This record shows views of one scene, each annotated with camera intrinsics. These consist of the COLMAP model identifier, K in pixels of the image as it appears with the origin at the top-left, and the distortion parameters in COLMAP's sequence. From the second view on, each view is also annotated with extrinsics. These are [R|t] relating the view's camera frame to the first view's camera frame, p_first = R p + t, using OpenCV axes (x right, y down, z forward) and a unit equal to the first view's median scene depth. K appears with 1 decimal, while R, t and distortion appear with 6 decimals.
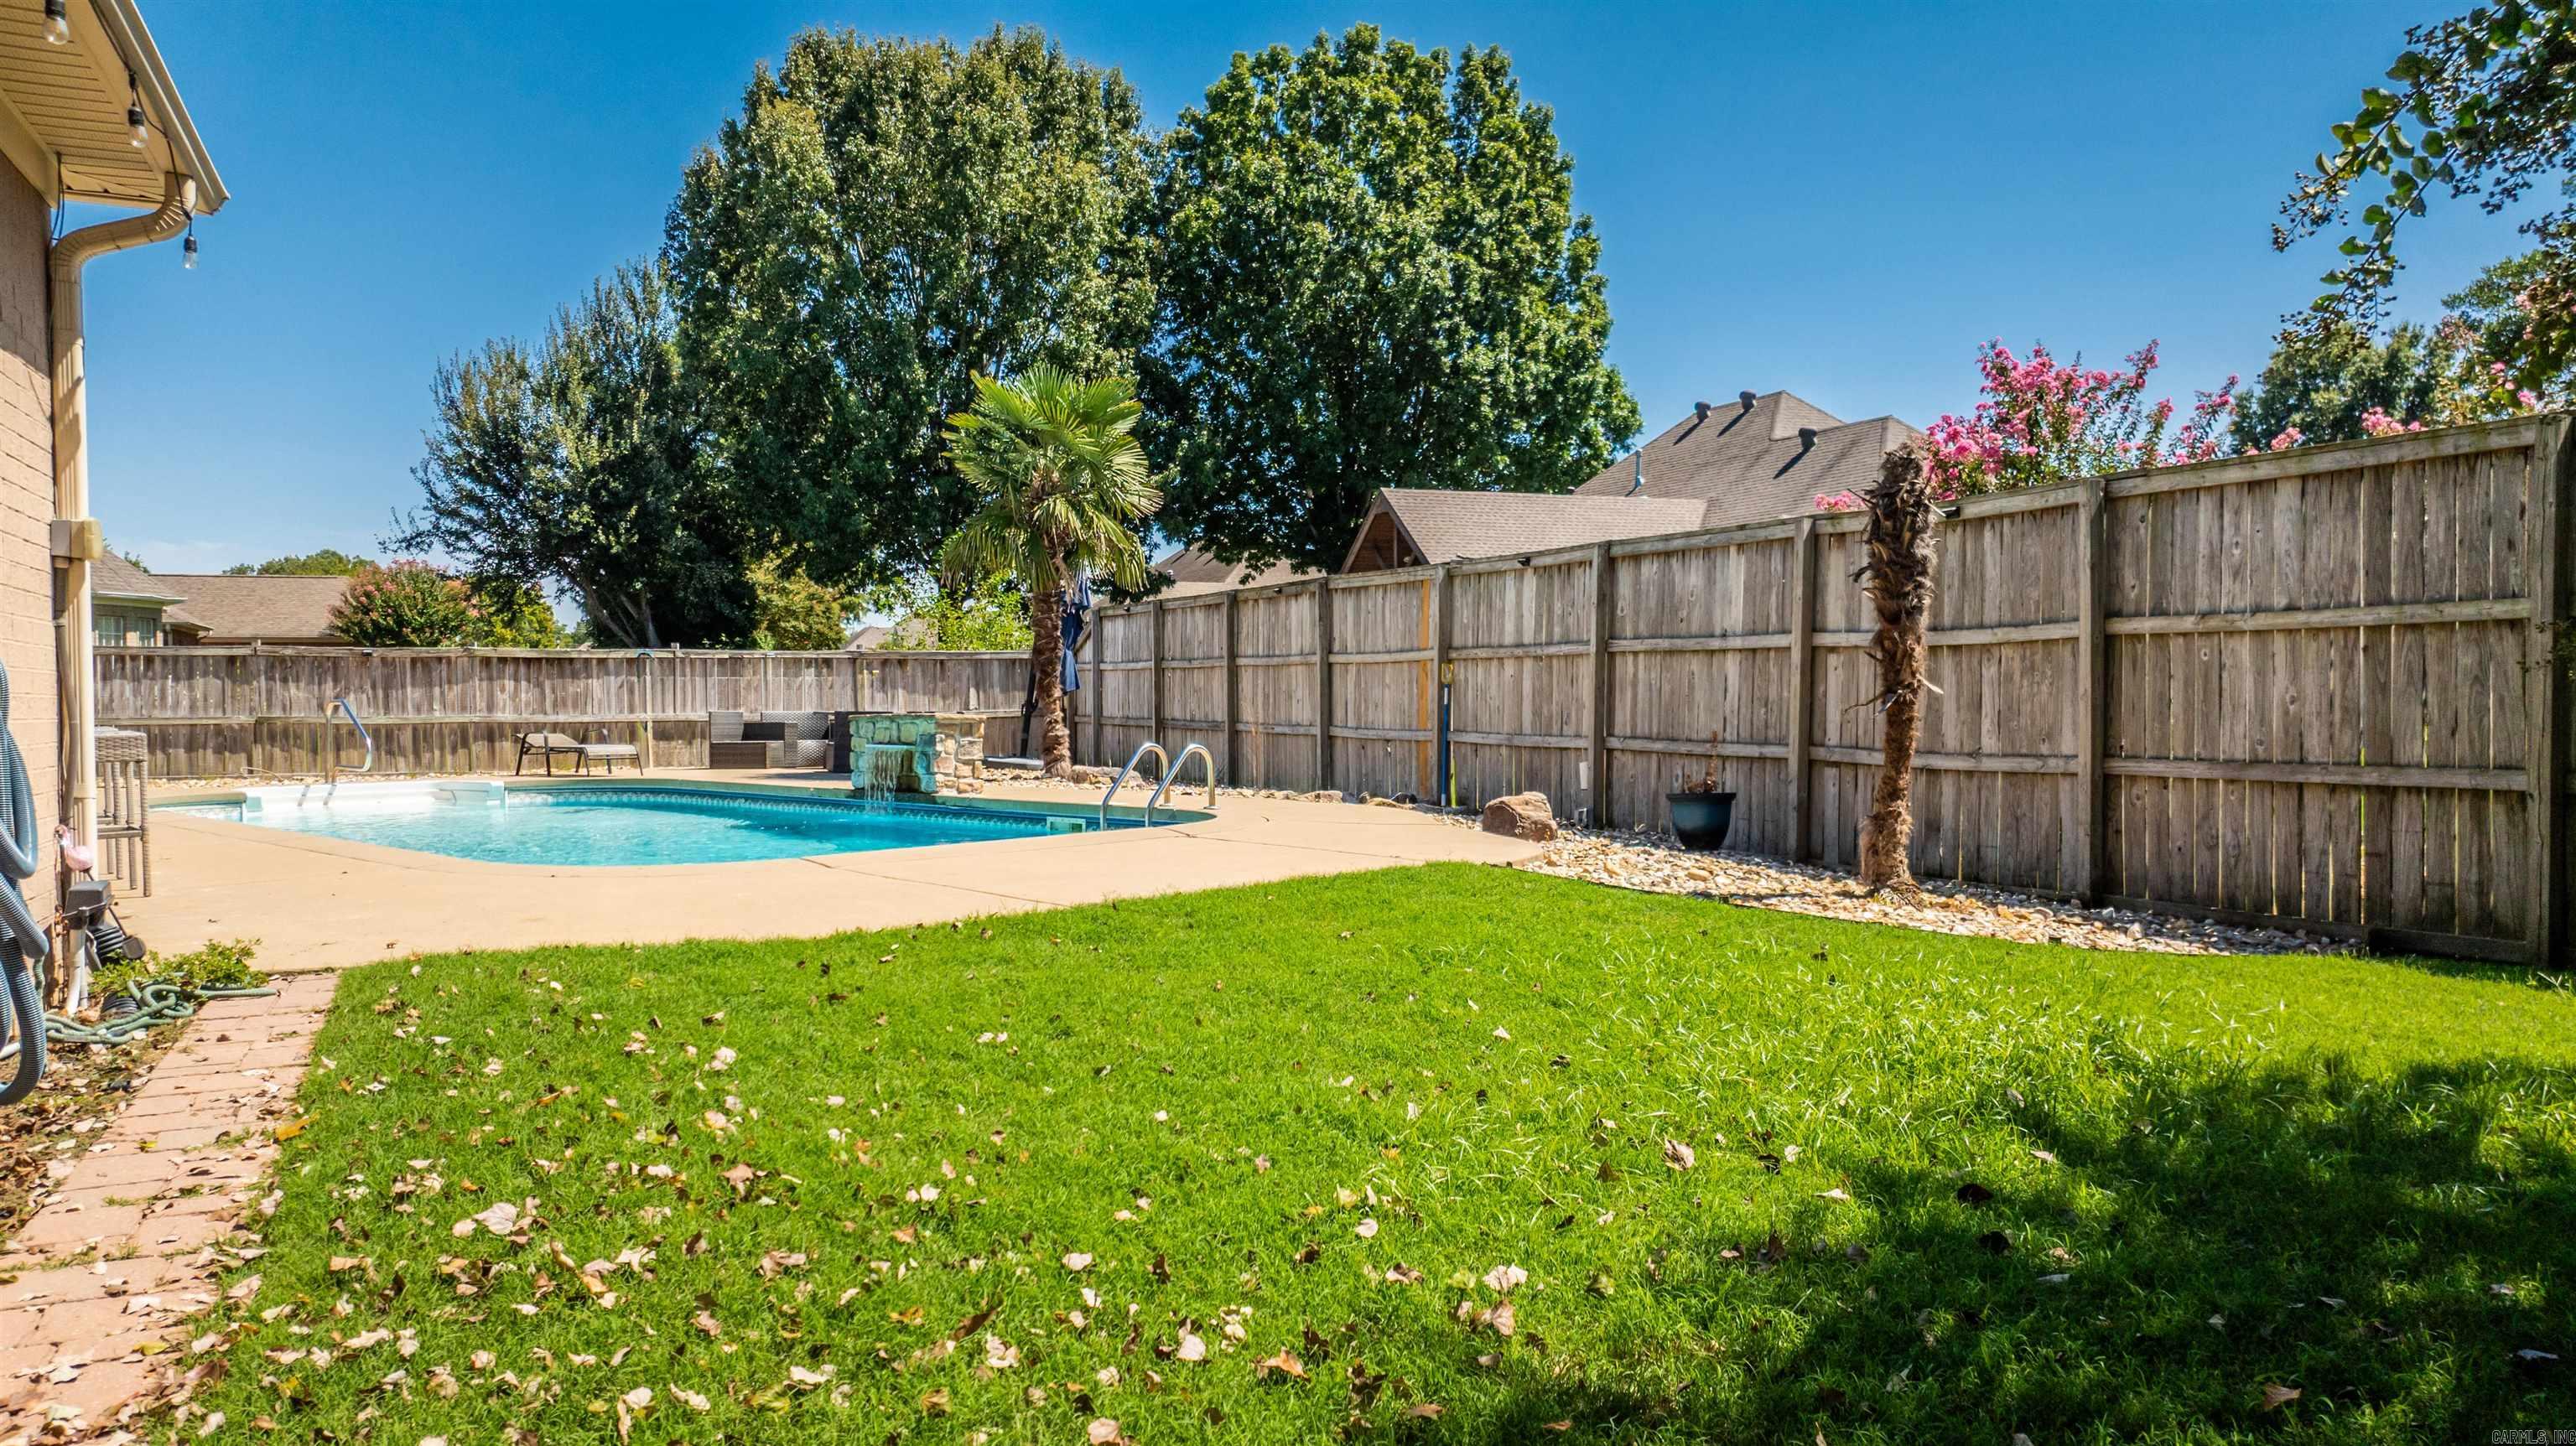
lens RADIAL K [[1751.5, 0, 1293.2], [0, 1751.5, 762.1], [0, 0, 1]] dist [-0.024752, -0.001909]
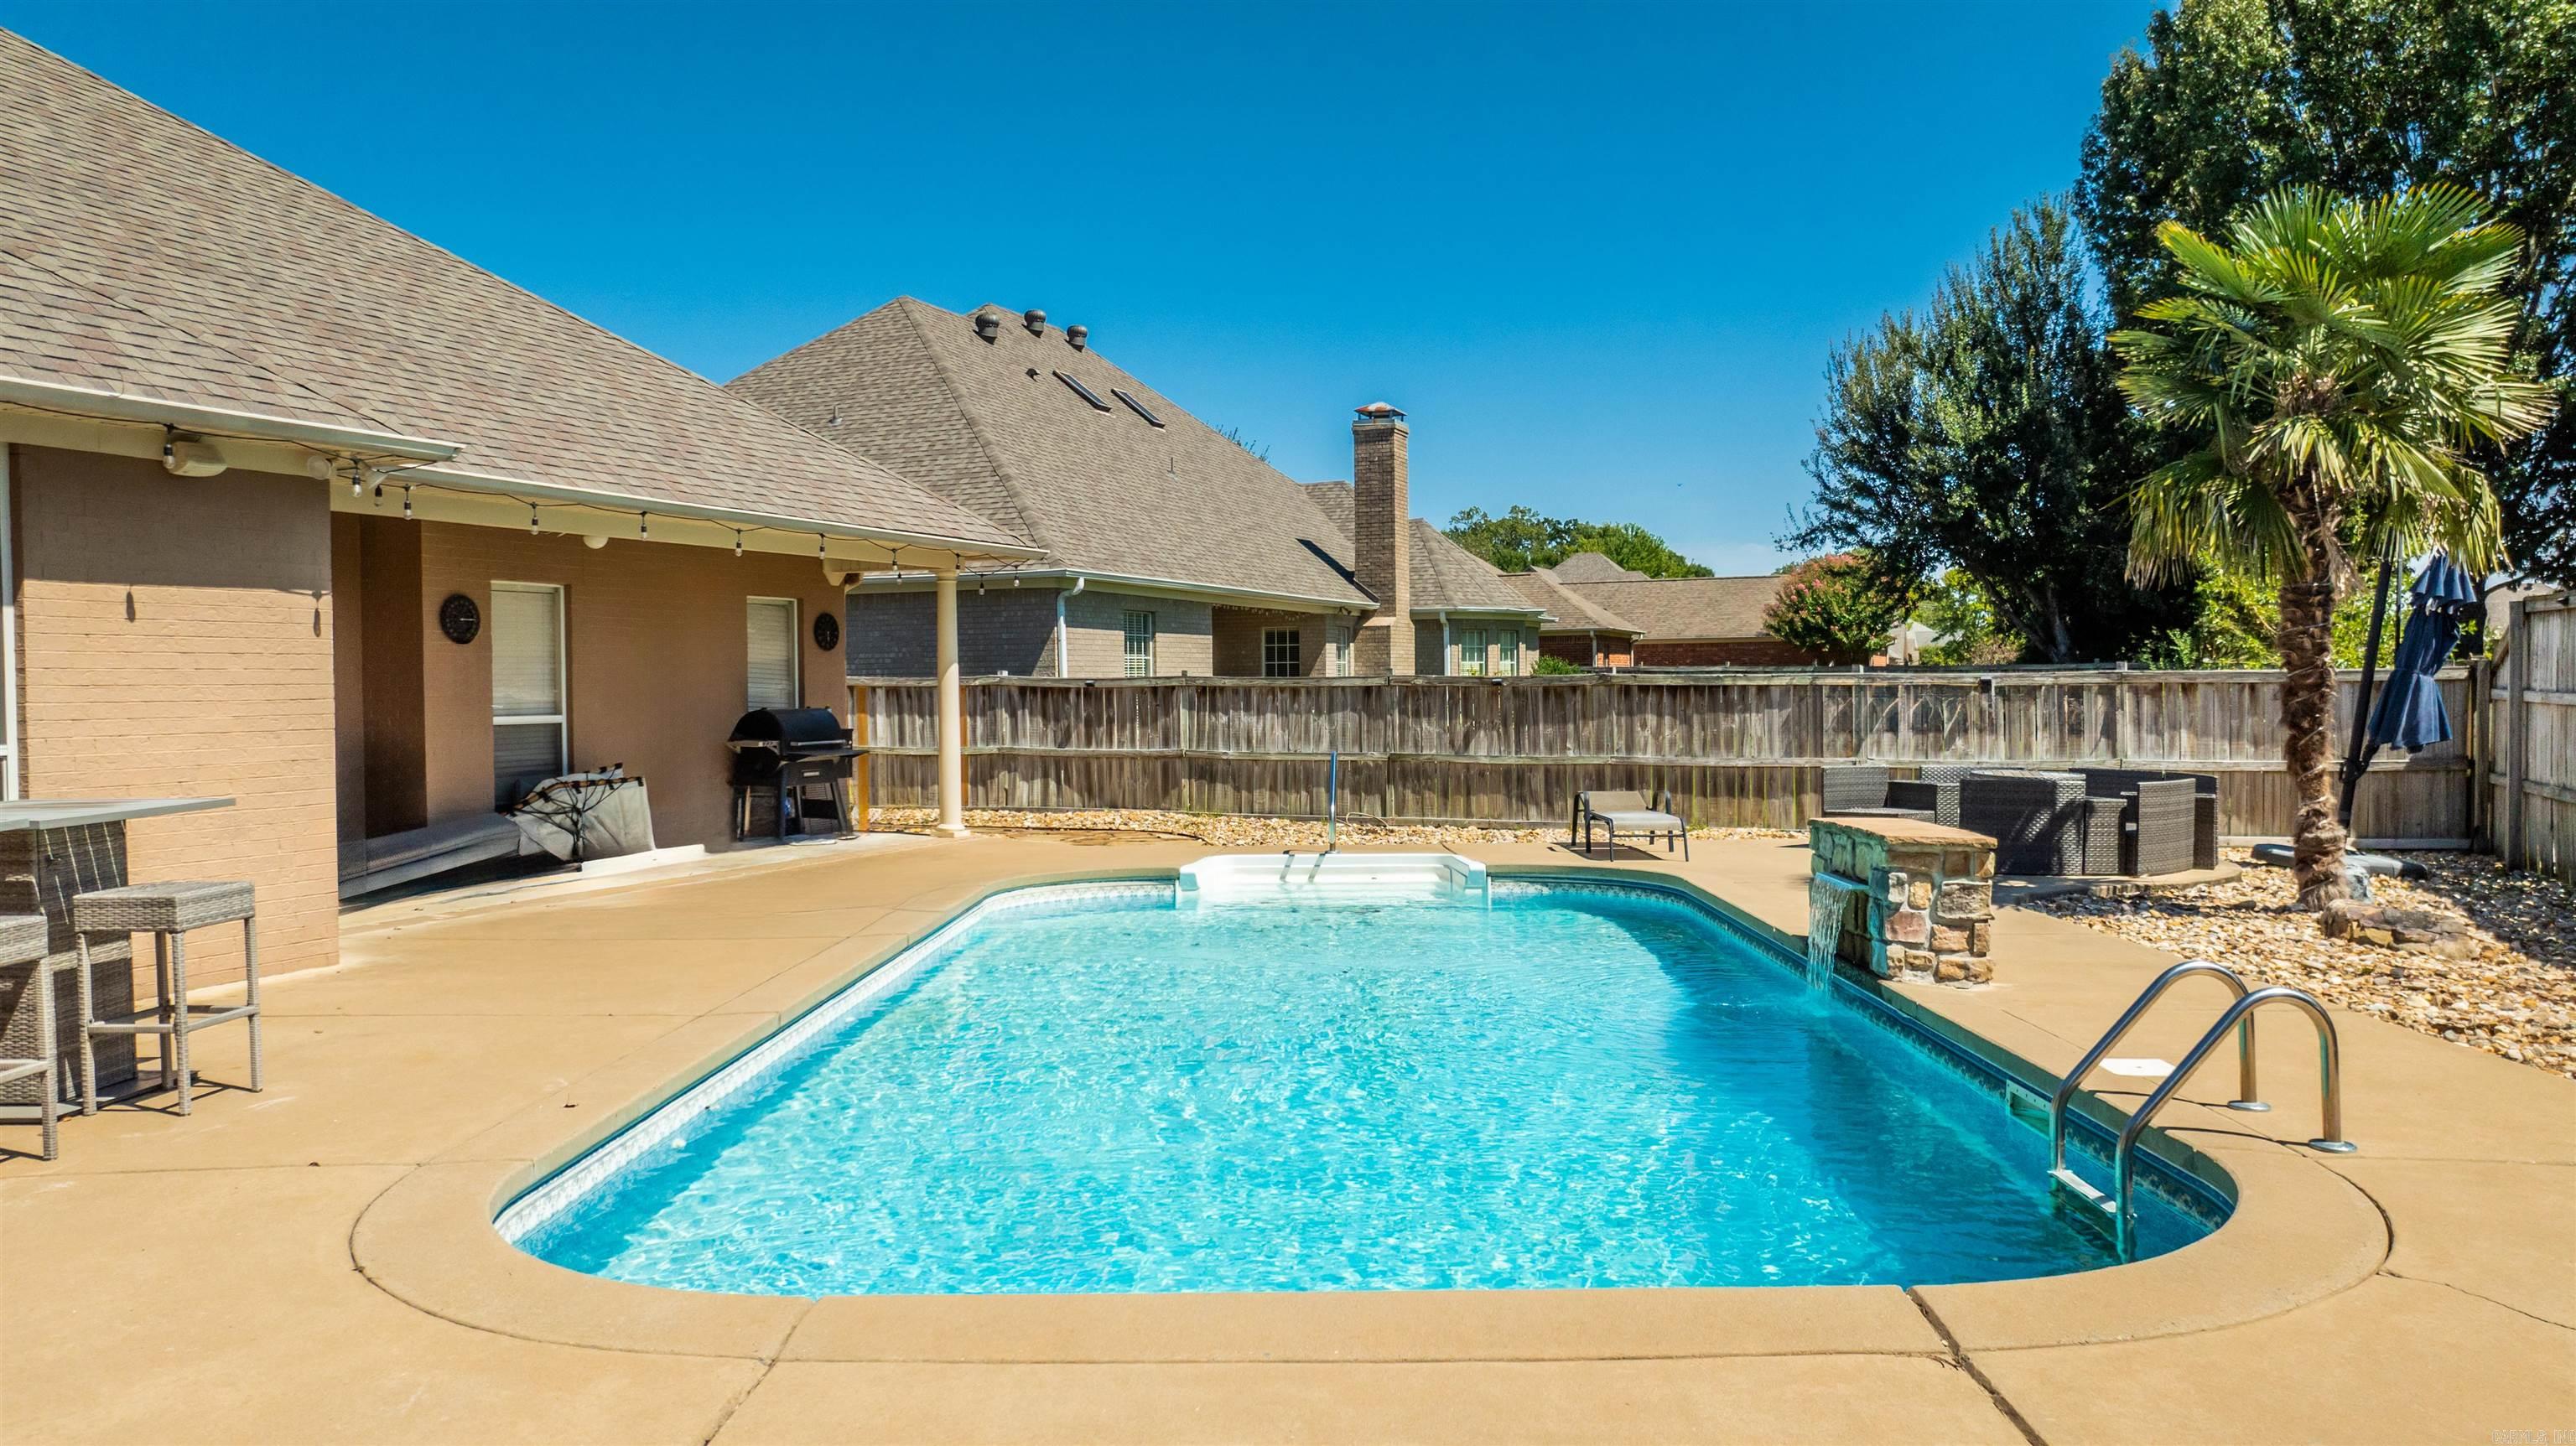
lens RADIAL K [[1824.6, 0, 1282.3], [0, 1824.6, 711.8], [0, 0, 1]] dist [-0.023185, -0.000431]
pose [[0.689709, 0.009353, -0.724026, 0.019586], [-0.026120, 0.999587, -0.011970, -0.014053], [0.723615, 0.027168, 0.689668, 0.123148]]
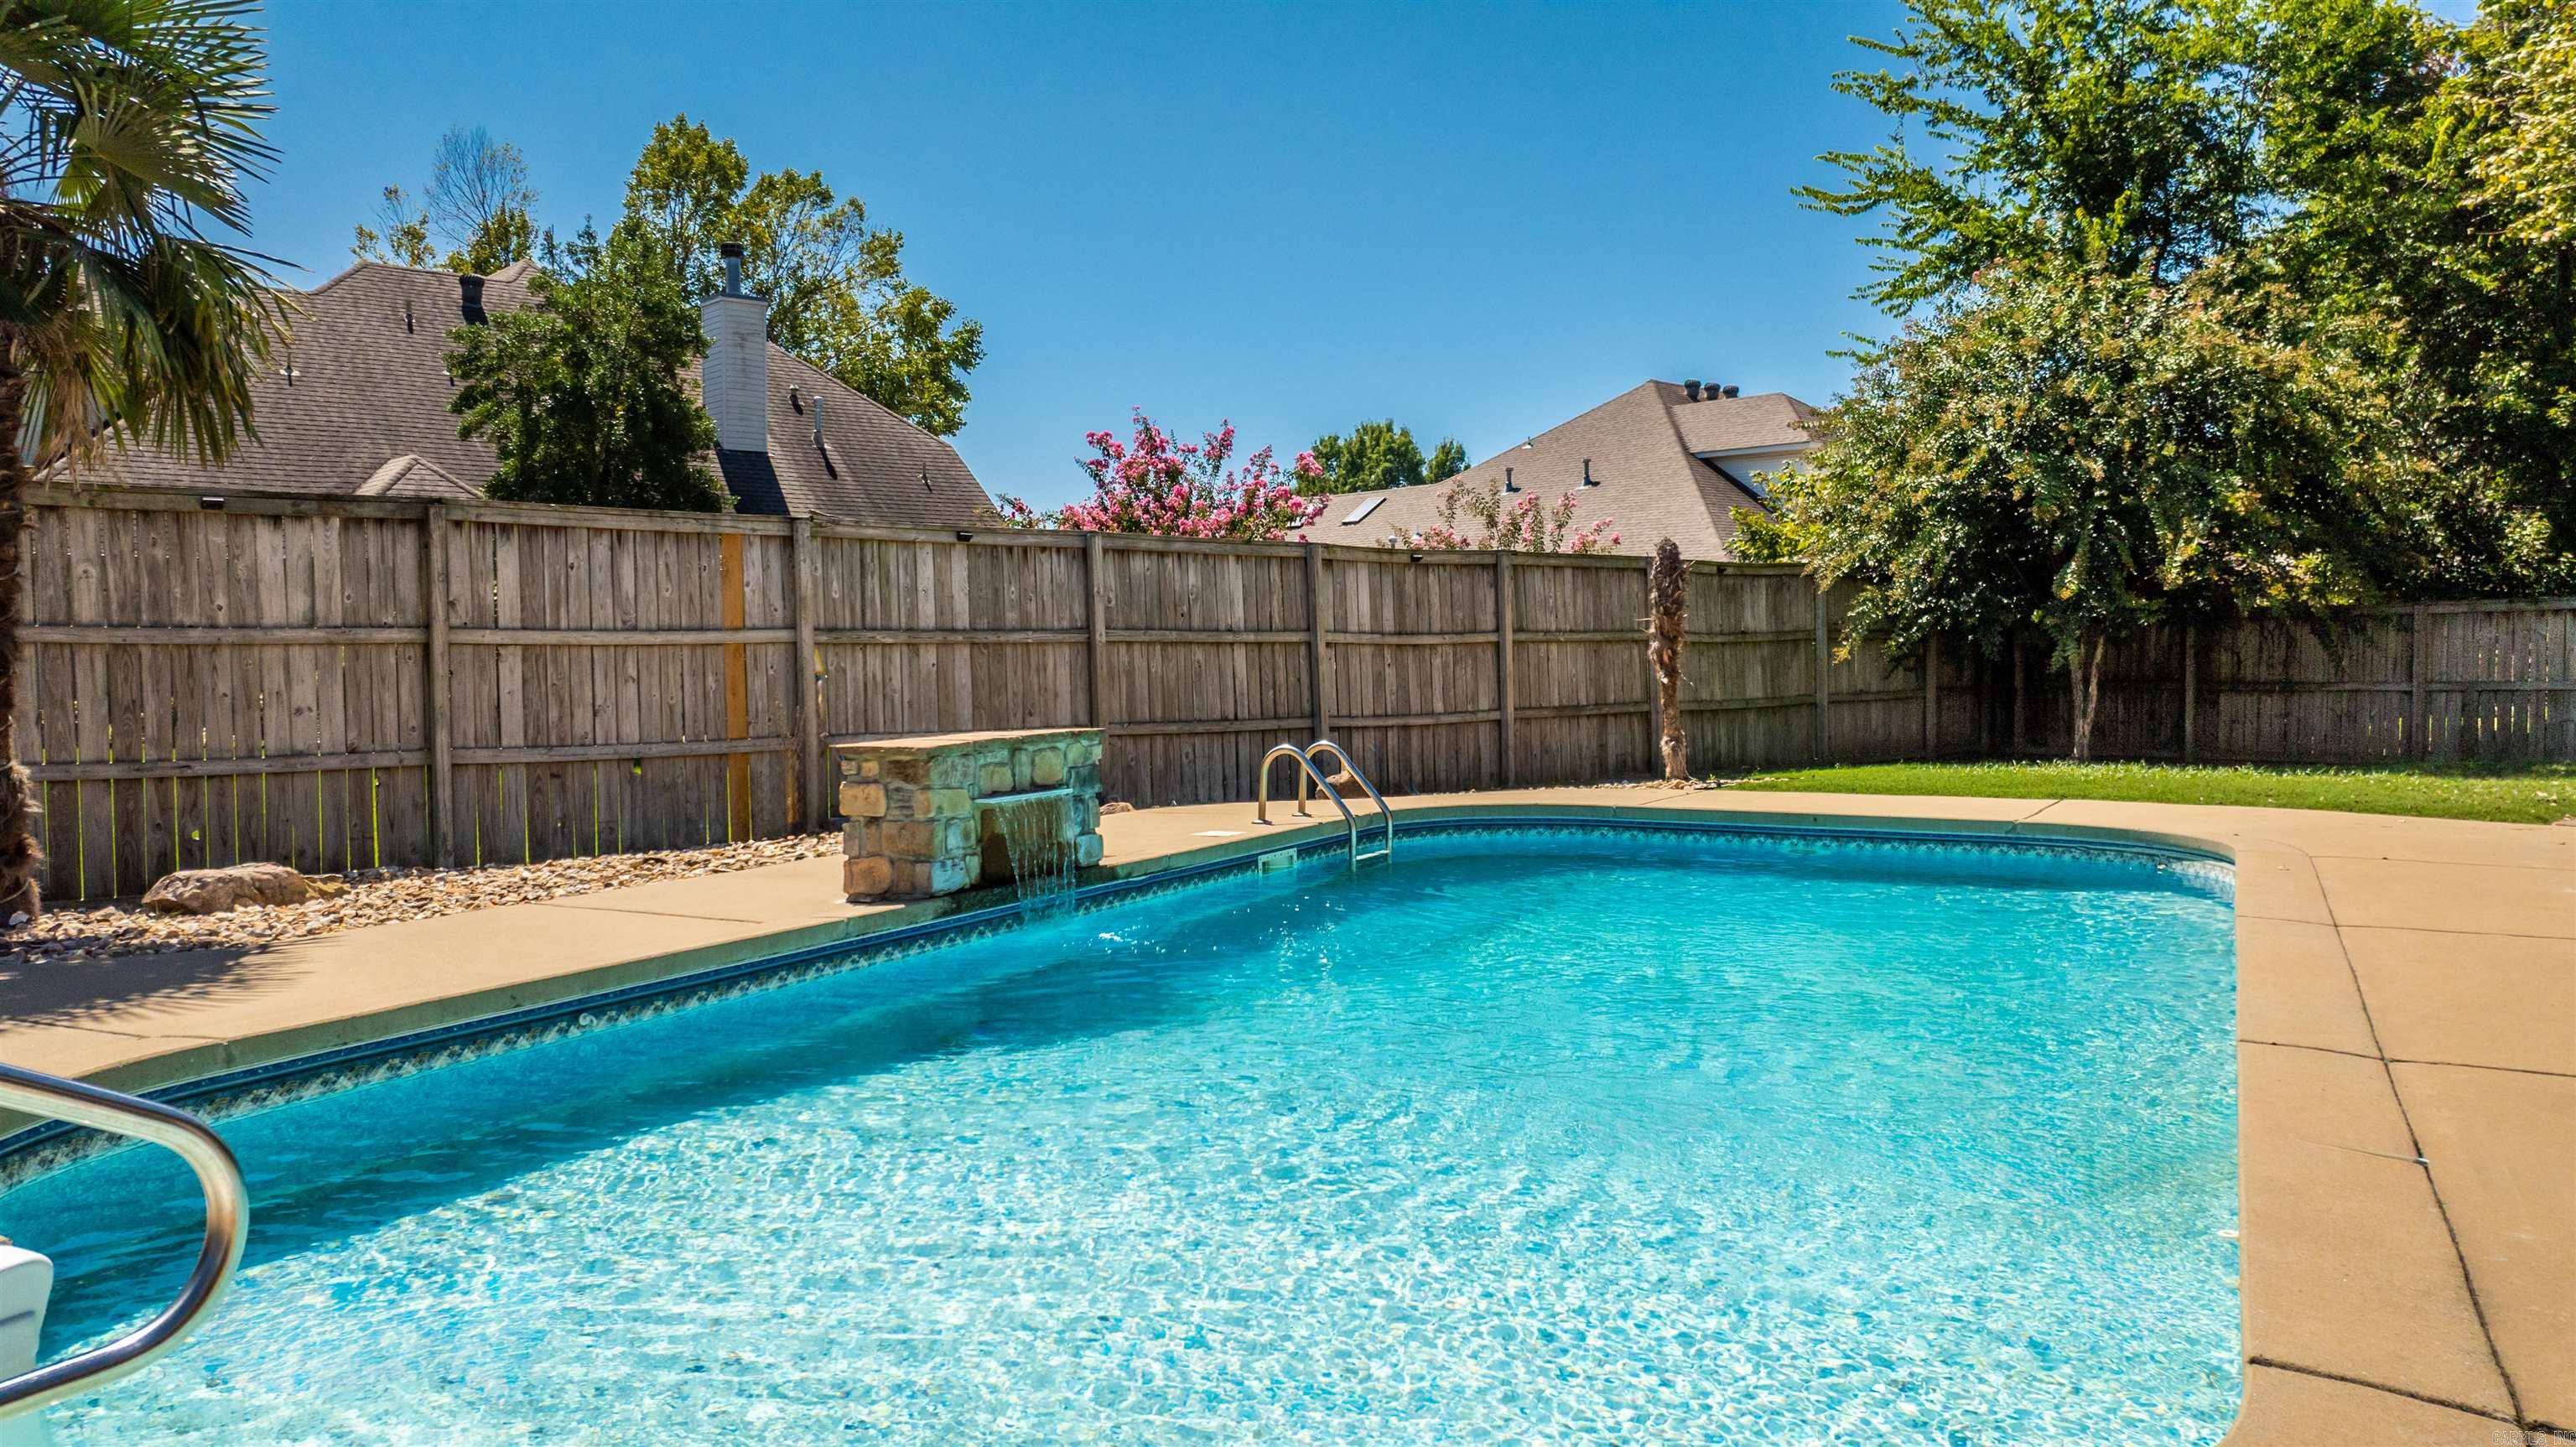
lens RADIAL K [[1824.7, 0, 1282.3], [0, 1824.7, 712.3], [0, 0, 1]] dist [-0.023185, -0.000431]
pose [[-0.291804, -0.021703, 0.956232, -0.211721], [0.050888, 0.997974, 0.038179, -0.013876], [-0.955123, 0.059802, -0.290109, 0.296110]]
